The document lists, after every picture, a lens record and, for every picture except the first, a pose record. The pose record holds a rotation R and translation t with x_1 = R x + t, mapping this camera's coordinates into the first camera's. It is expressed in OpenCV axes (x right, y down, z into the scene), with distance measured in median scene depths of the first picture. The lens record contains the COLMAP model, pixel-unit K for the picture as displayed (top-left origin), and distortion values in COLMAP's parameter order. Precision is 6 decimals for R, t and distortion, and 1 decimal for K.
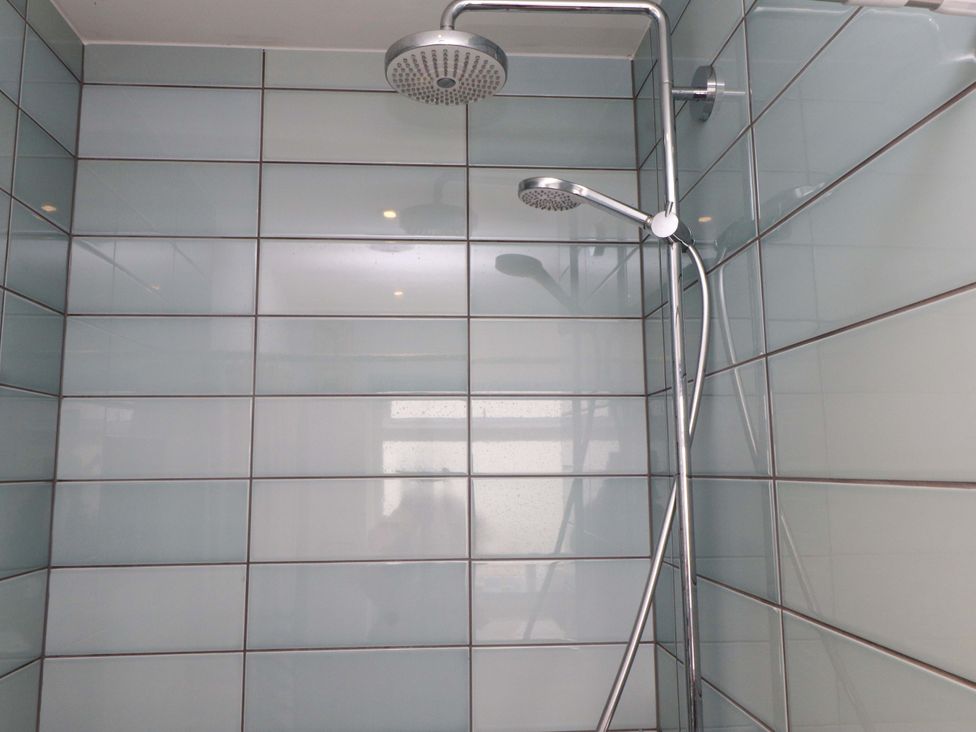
lens RADIAL K [[748.6, 0, 488.0], [0, 748.6, 366.0], [0, 0, 1]] dist [-0.004636, -0.001367]
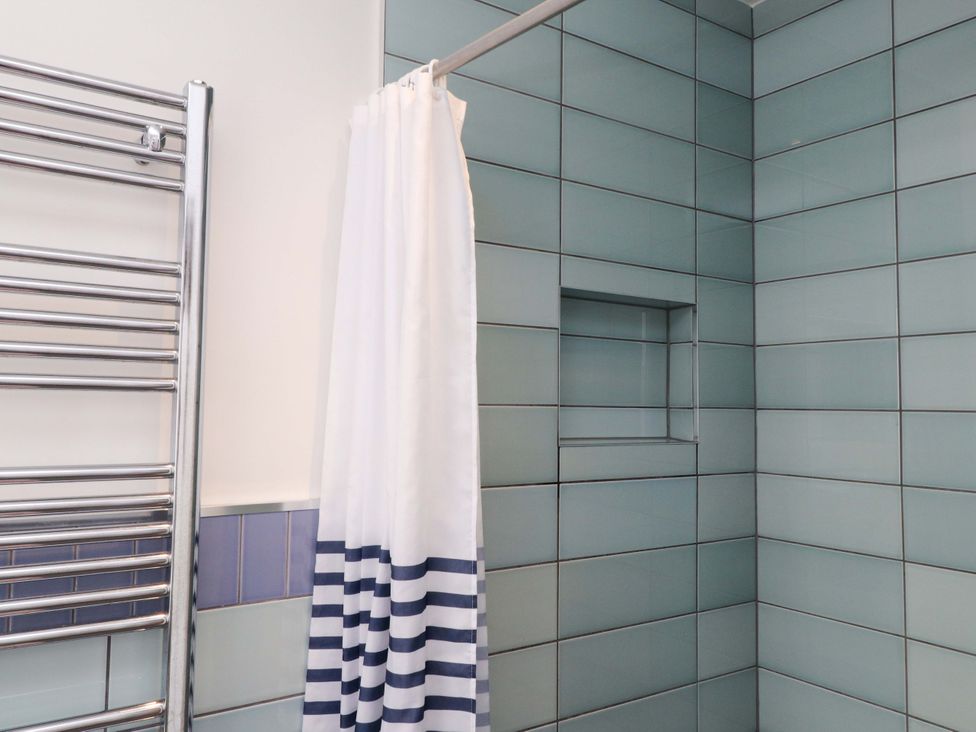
lens RADIAL K [[748.6, 0, 488.0], [0, 748.6, 366.0], [0, 0, 1]] dist [-0.004636, -0.001367]
pose [[0.524612, -0.019112, -0.851127, 0.318625], [0.101233, 0.994055, 0.040076, 0.086264], [0.845301, -0.107187, 0.523429, -0.120485]]
